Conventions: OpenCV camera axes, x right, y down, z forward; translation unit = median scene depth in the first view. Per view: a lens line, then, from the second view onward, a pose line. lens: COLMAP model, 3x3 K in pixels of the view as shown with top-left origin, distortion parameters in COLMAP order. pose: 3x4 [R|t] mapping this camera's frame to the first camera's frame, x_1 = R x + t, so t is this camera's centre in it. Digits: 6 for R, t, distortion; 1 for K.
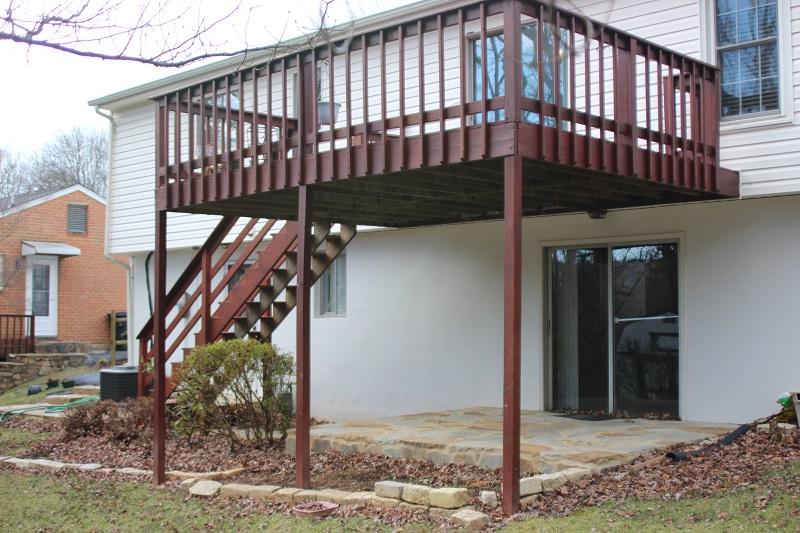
lens RADIAL K [[1024.2, 0, 400.0], [0, 1024.2, 266.5], [0, 0, 1]] dist [-0.109591, 0.069825]
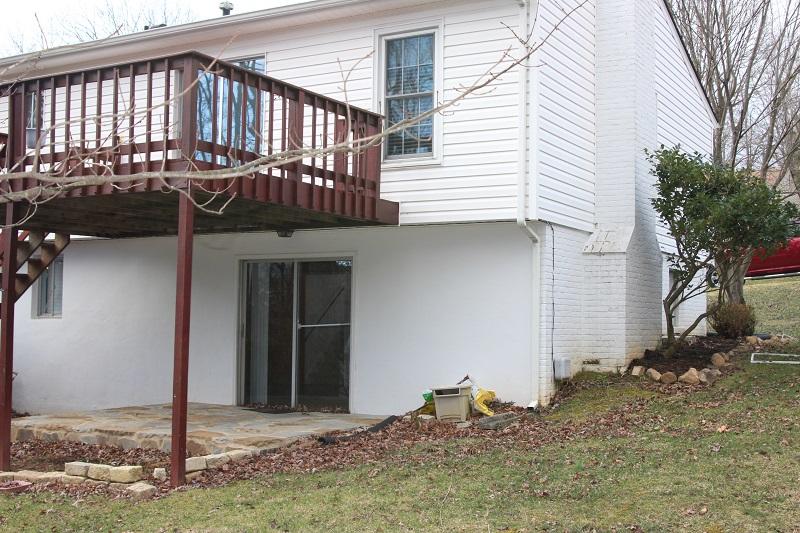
lens RADIAL K [[1024.2, 0, 400.0], [0, 1024.2, 266.5], [0, 0, 1]] dist [-0.109591, 0.069825]
pose [[0.969968, 0.028555, 0.241552, 0.053989], [-0.027776, 0.999592, -0.006630, -0.012443], [-0.241643, -0.000279, 0.970365, -0.180119]]
